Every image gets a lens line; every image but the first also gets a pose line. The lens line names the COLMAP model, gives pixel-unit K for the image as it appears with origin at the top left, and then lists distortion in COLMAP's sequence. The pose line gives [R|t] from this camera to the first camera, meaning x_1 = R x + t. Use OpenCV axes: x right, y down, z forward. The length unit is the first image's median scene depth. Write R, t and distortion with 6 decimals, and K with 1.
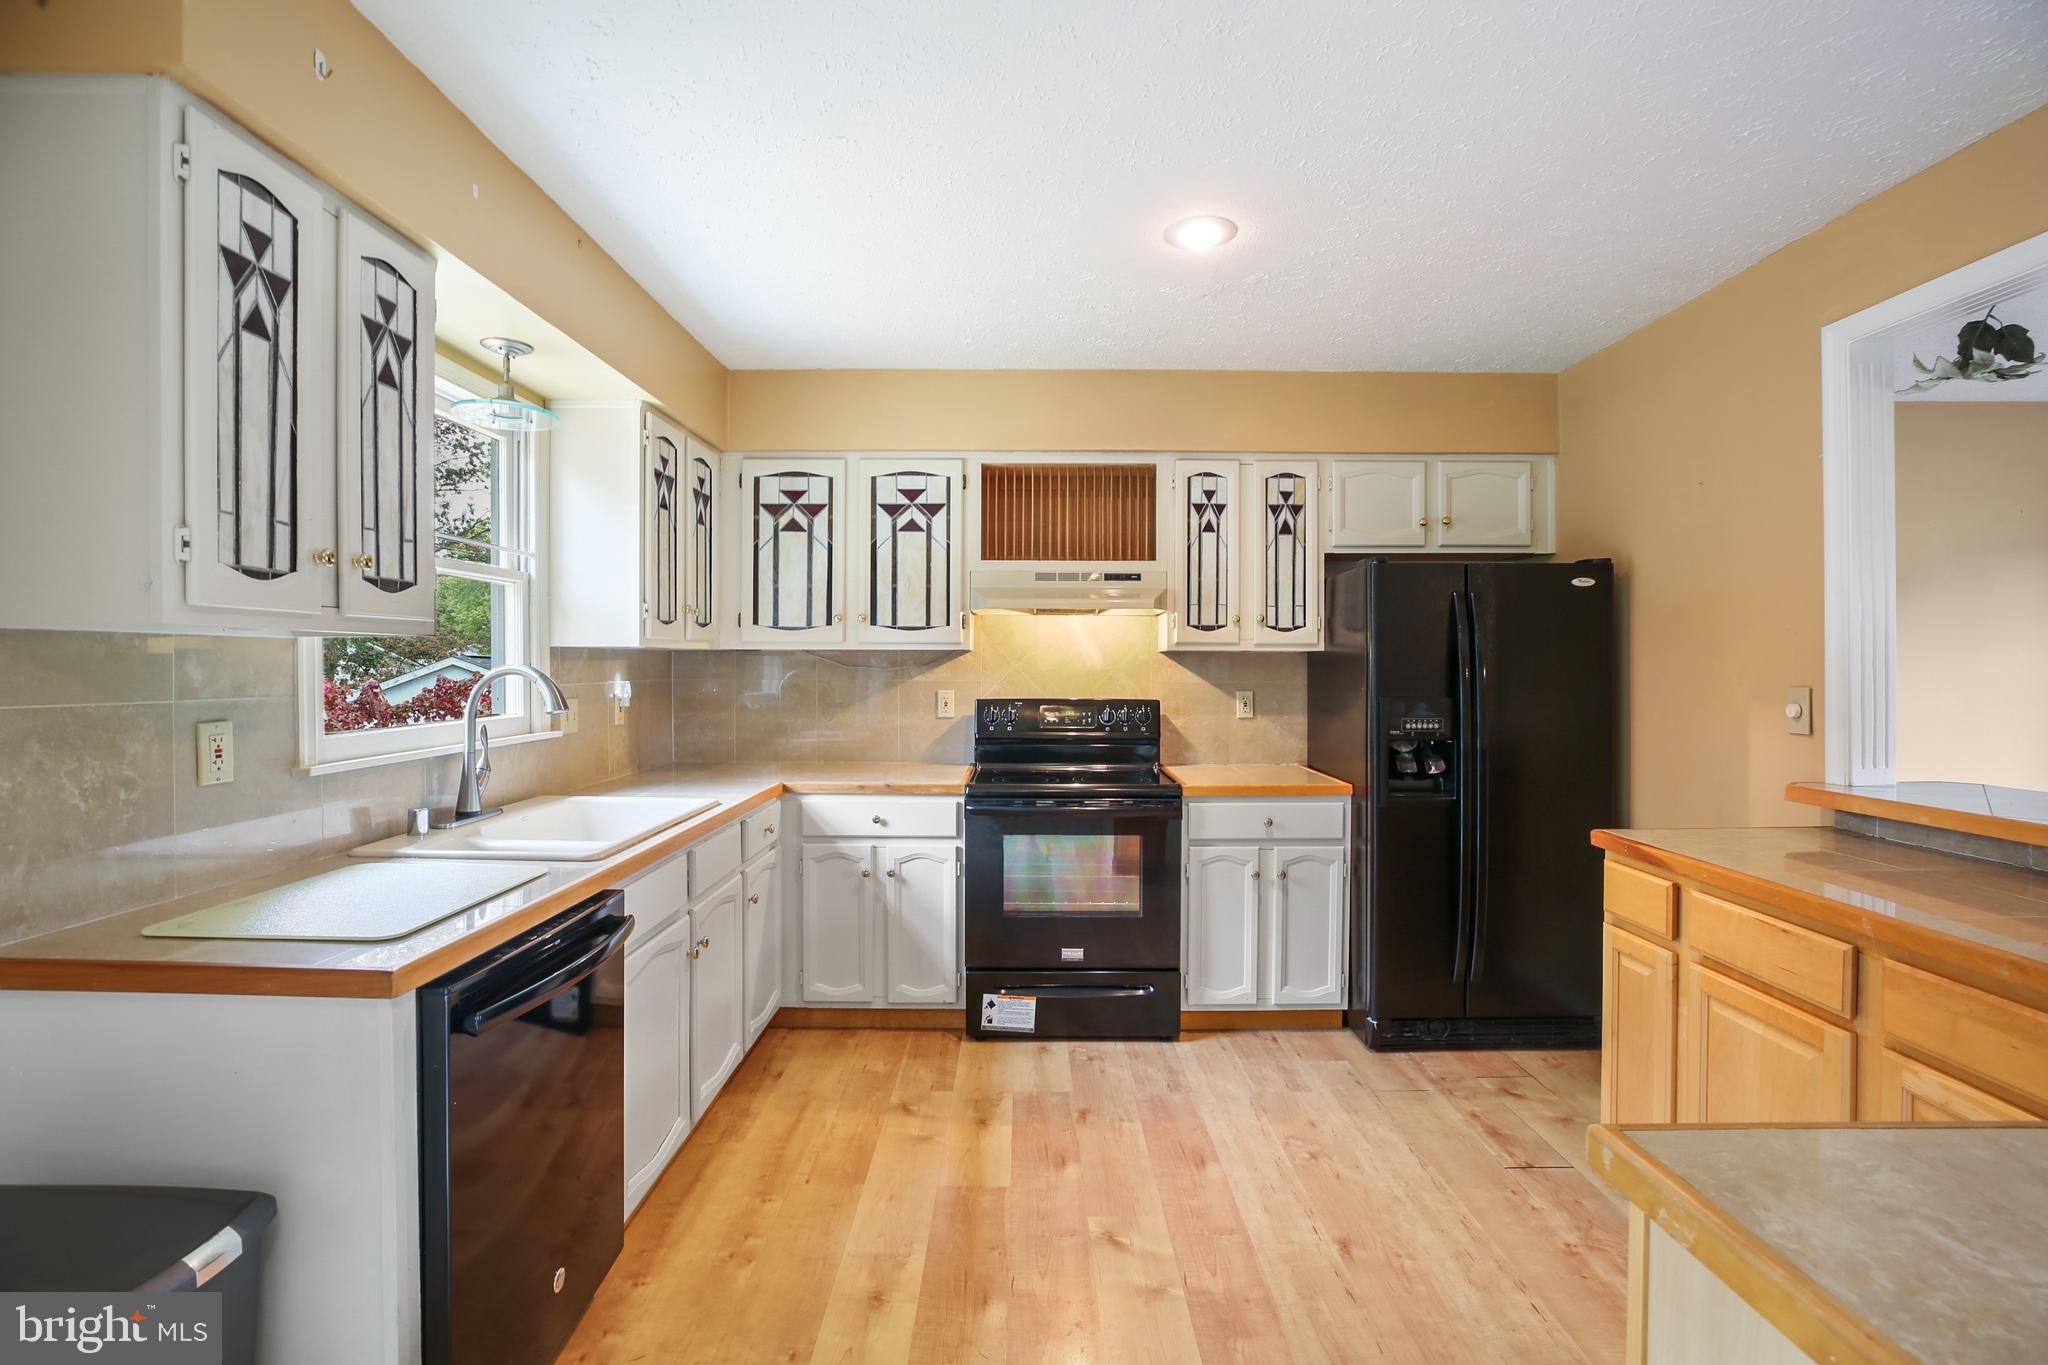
lens RADIAL K [[940.5, 0, 1027.2], [0, 940.5, 668.8], [0, 0, 1]] dist [-0.043311, 0.014448]
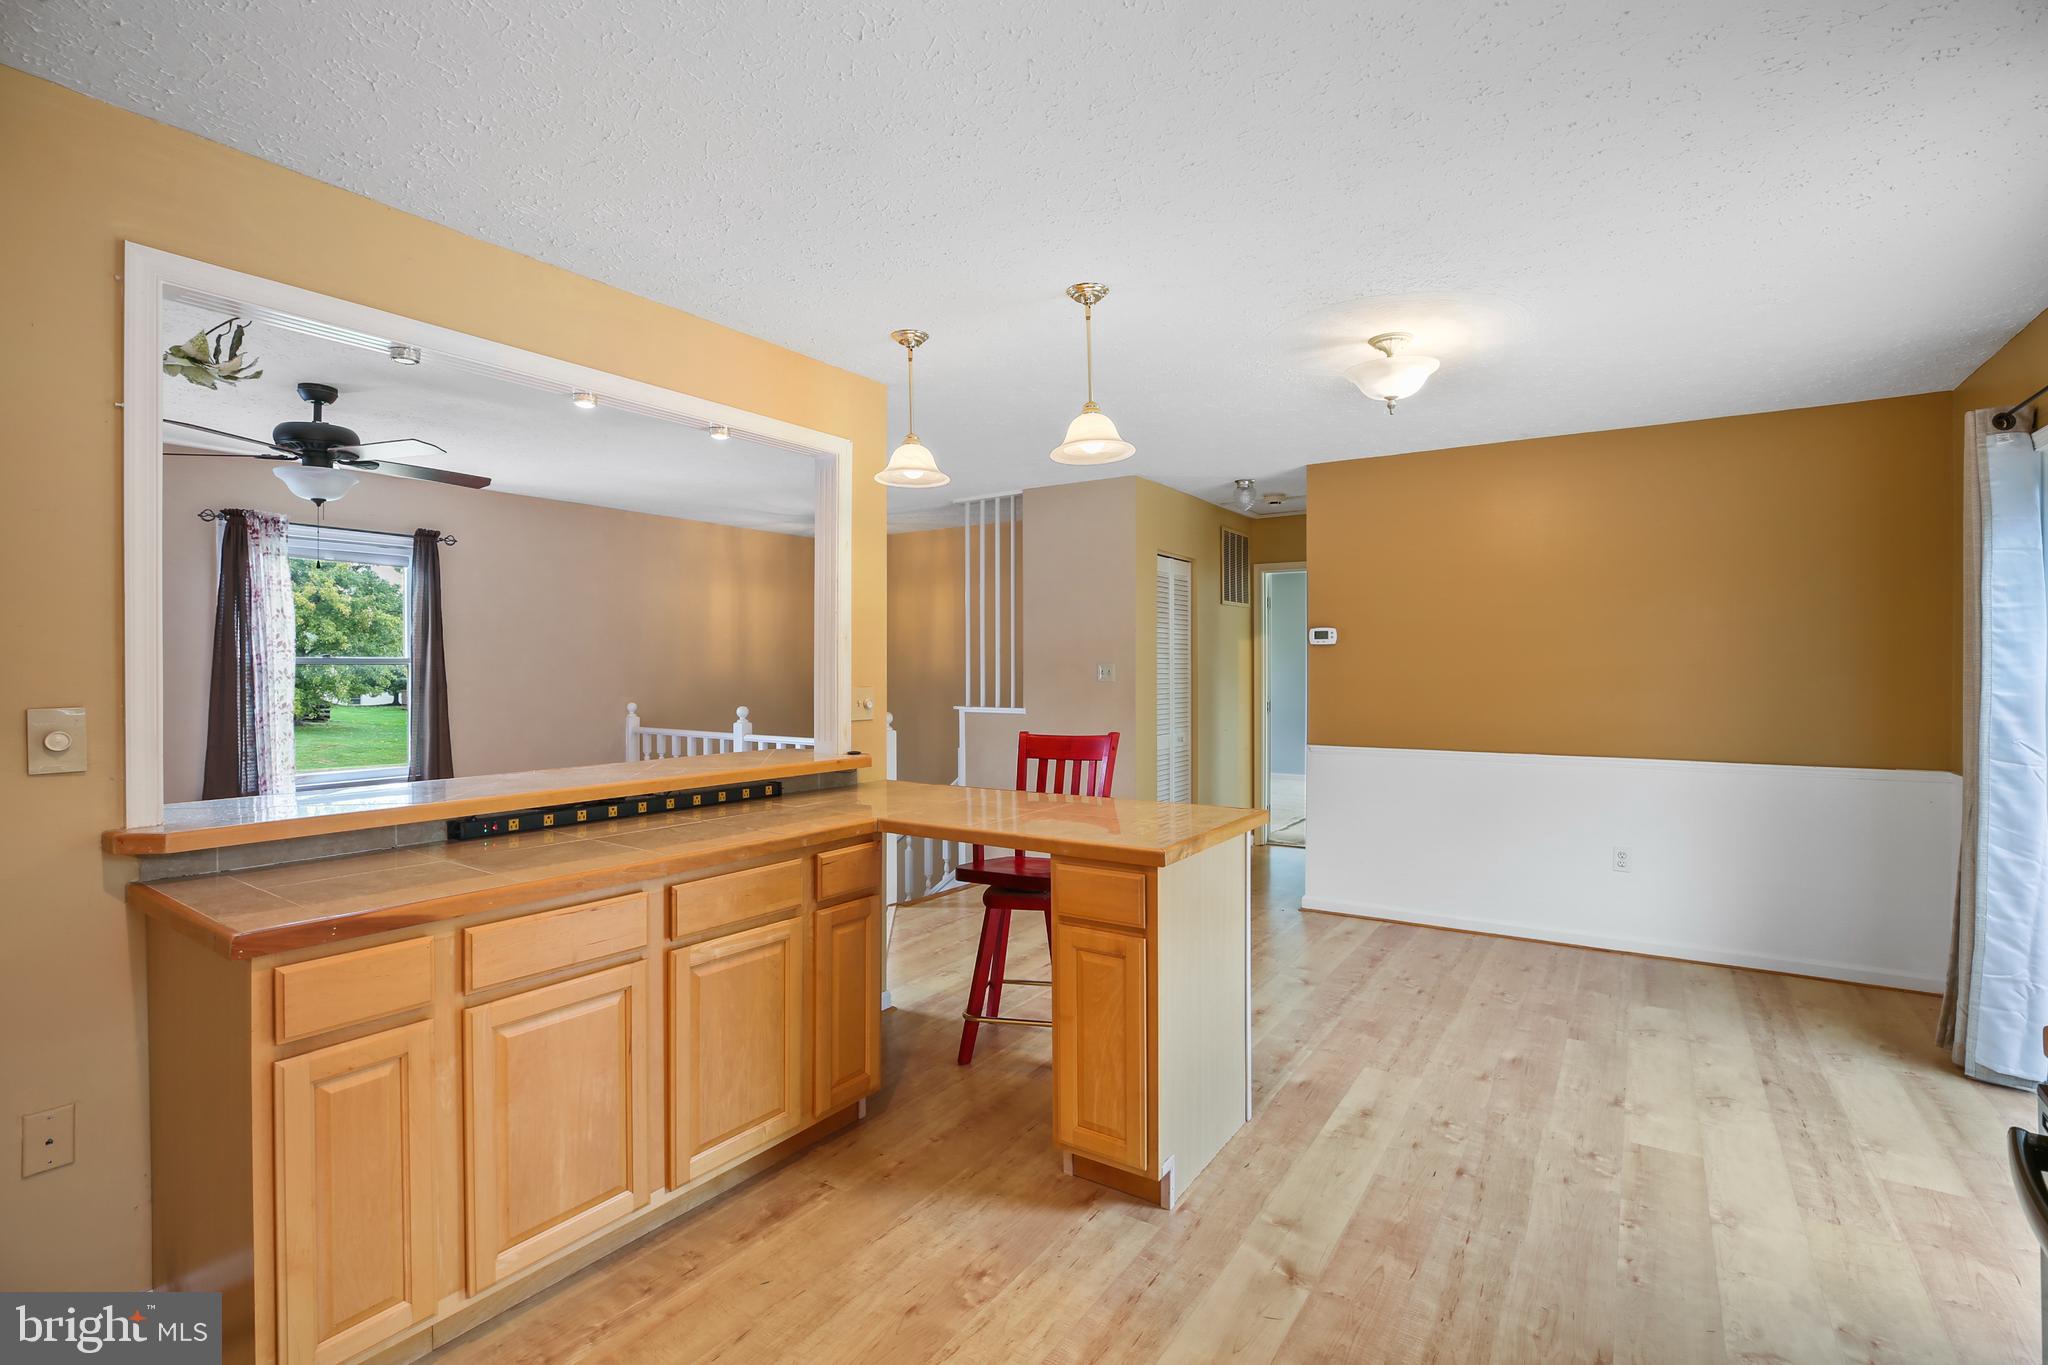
lens RADIAL K [[940.5, 0, 1027.2], [0, 940.5, 668.8], [0, 0, 1]] dist [-0.043311, 0.014448]
pose [[-0.831982, -0.001052, 0.554801, -0.132195], [0.002791, 0.999978, 0.006081, -0.009087], [-0.554795, 0.006607, -0.831961, 0.838265]]
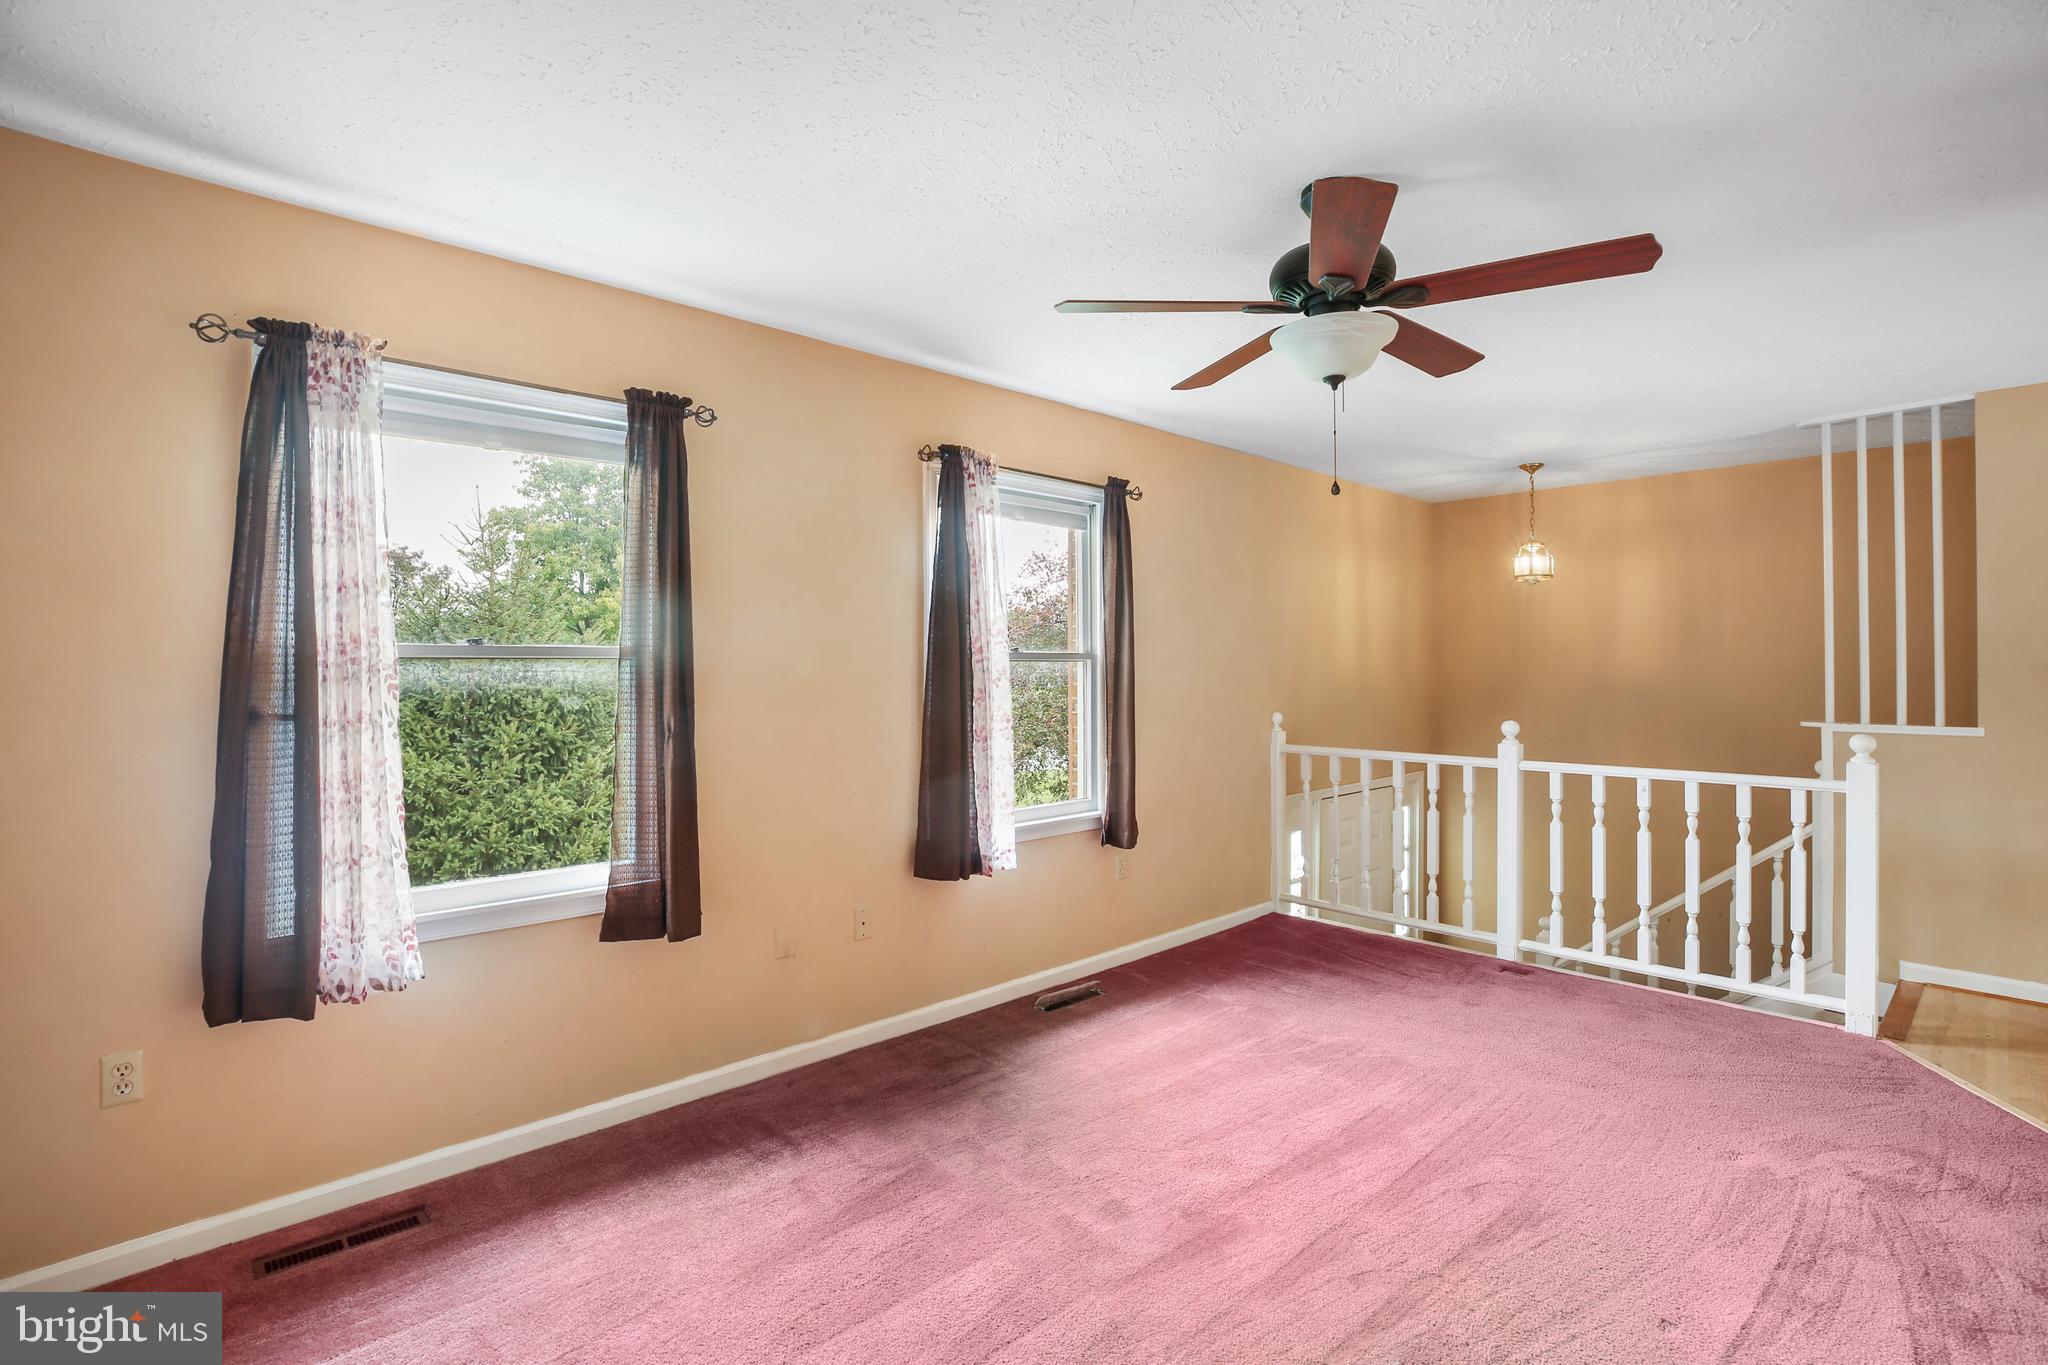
lens RADIAL K [[957.9, 0, 1029.7], [0, 957.9, 636.3], [0, 0, 1]] dist [-0.043088, 0.014941]
pose [[-0.687191, 0.024488, 0.726064, 0.801167], [0.002982, 0.999518, -0.030888, -0.004014], [-0.726471, -0.019061, -0.686933, 0.998520]]
